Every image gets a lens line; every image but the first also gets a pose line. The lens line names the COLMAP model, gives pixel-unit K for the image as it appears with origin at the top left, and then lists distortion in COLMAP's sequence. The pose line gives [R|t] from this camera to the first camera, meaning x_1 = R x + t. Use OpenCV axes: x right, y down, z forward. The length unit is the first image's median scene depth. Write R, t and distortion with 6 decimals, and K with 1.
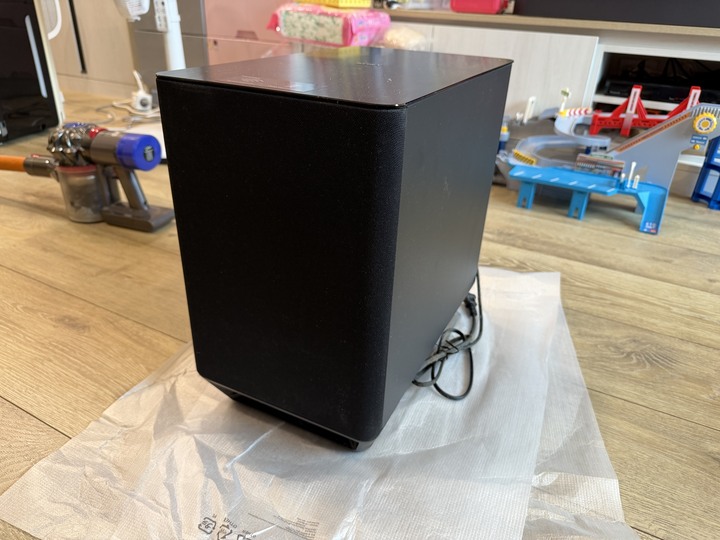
lens RADIAL K [[549.3, 0, 345.3], [0, 549.3, 269.0], [0, 0, 1]] dist [-0.009211, -0.000152]
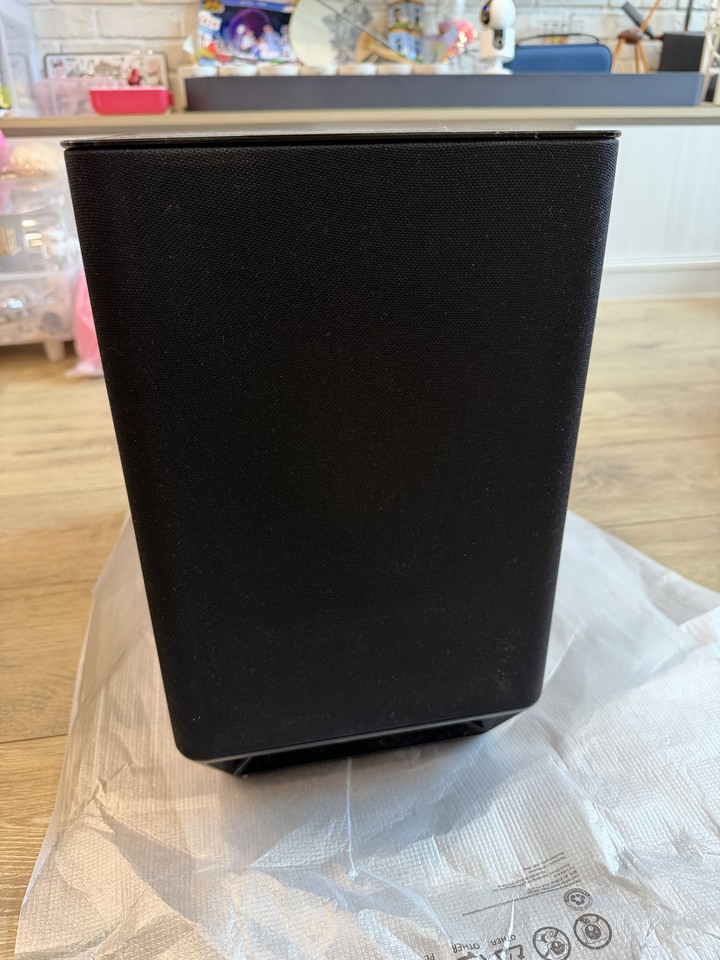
lens RADIAL K [[732.4, 0, 360.0], [0, 732.4, 480.0], [0, 0, 1]] dist [-0.009211, -0.000152]
pose [[0.772252, -0.320376, 0.548622, -0.327370], [0.324516, 0.941308, 0.092896, -0.052320], [-0.546183, 0.106297, 0.830894, 0.234312]]
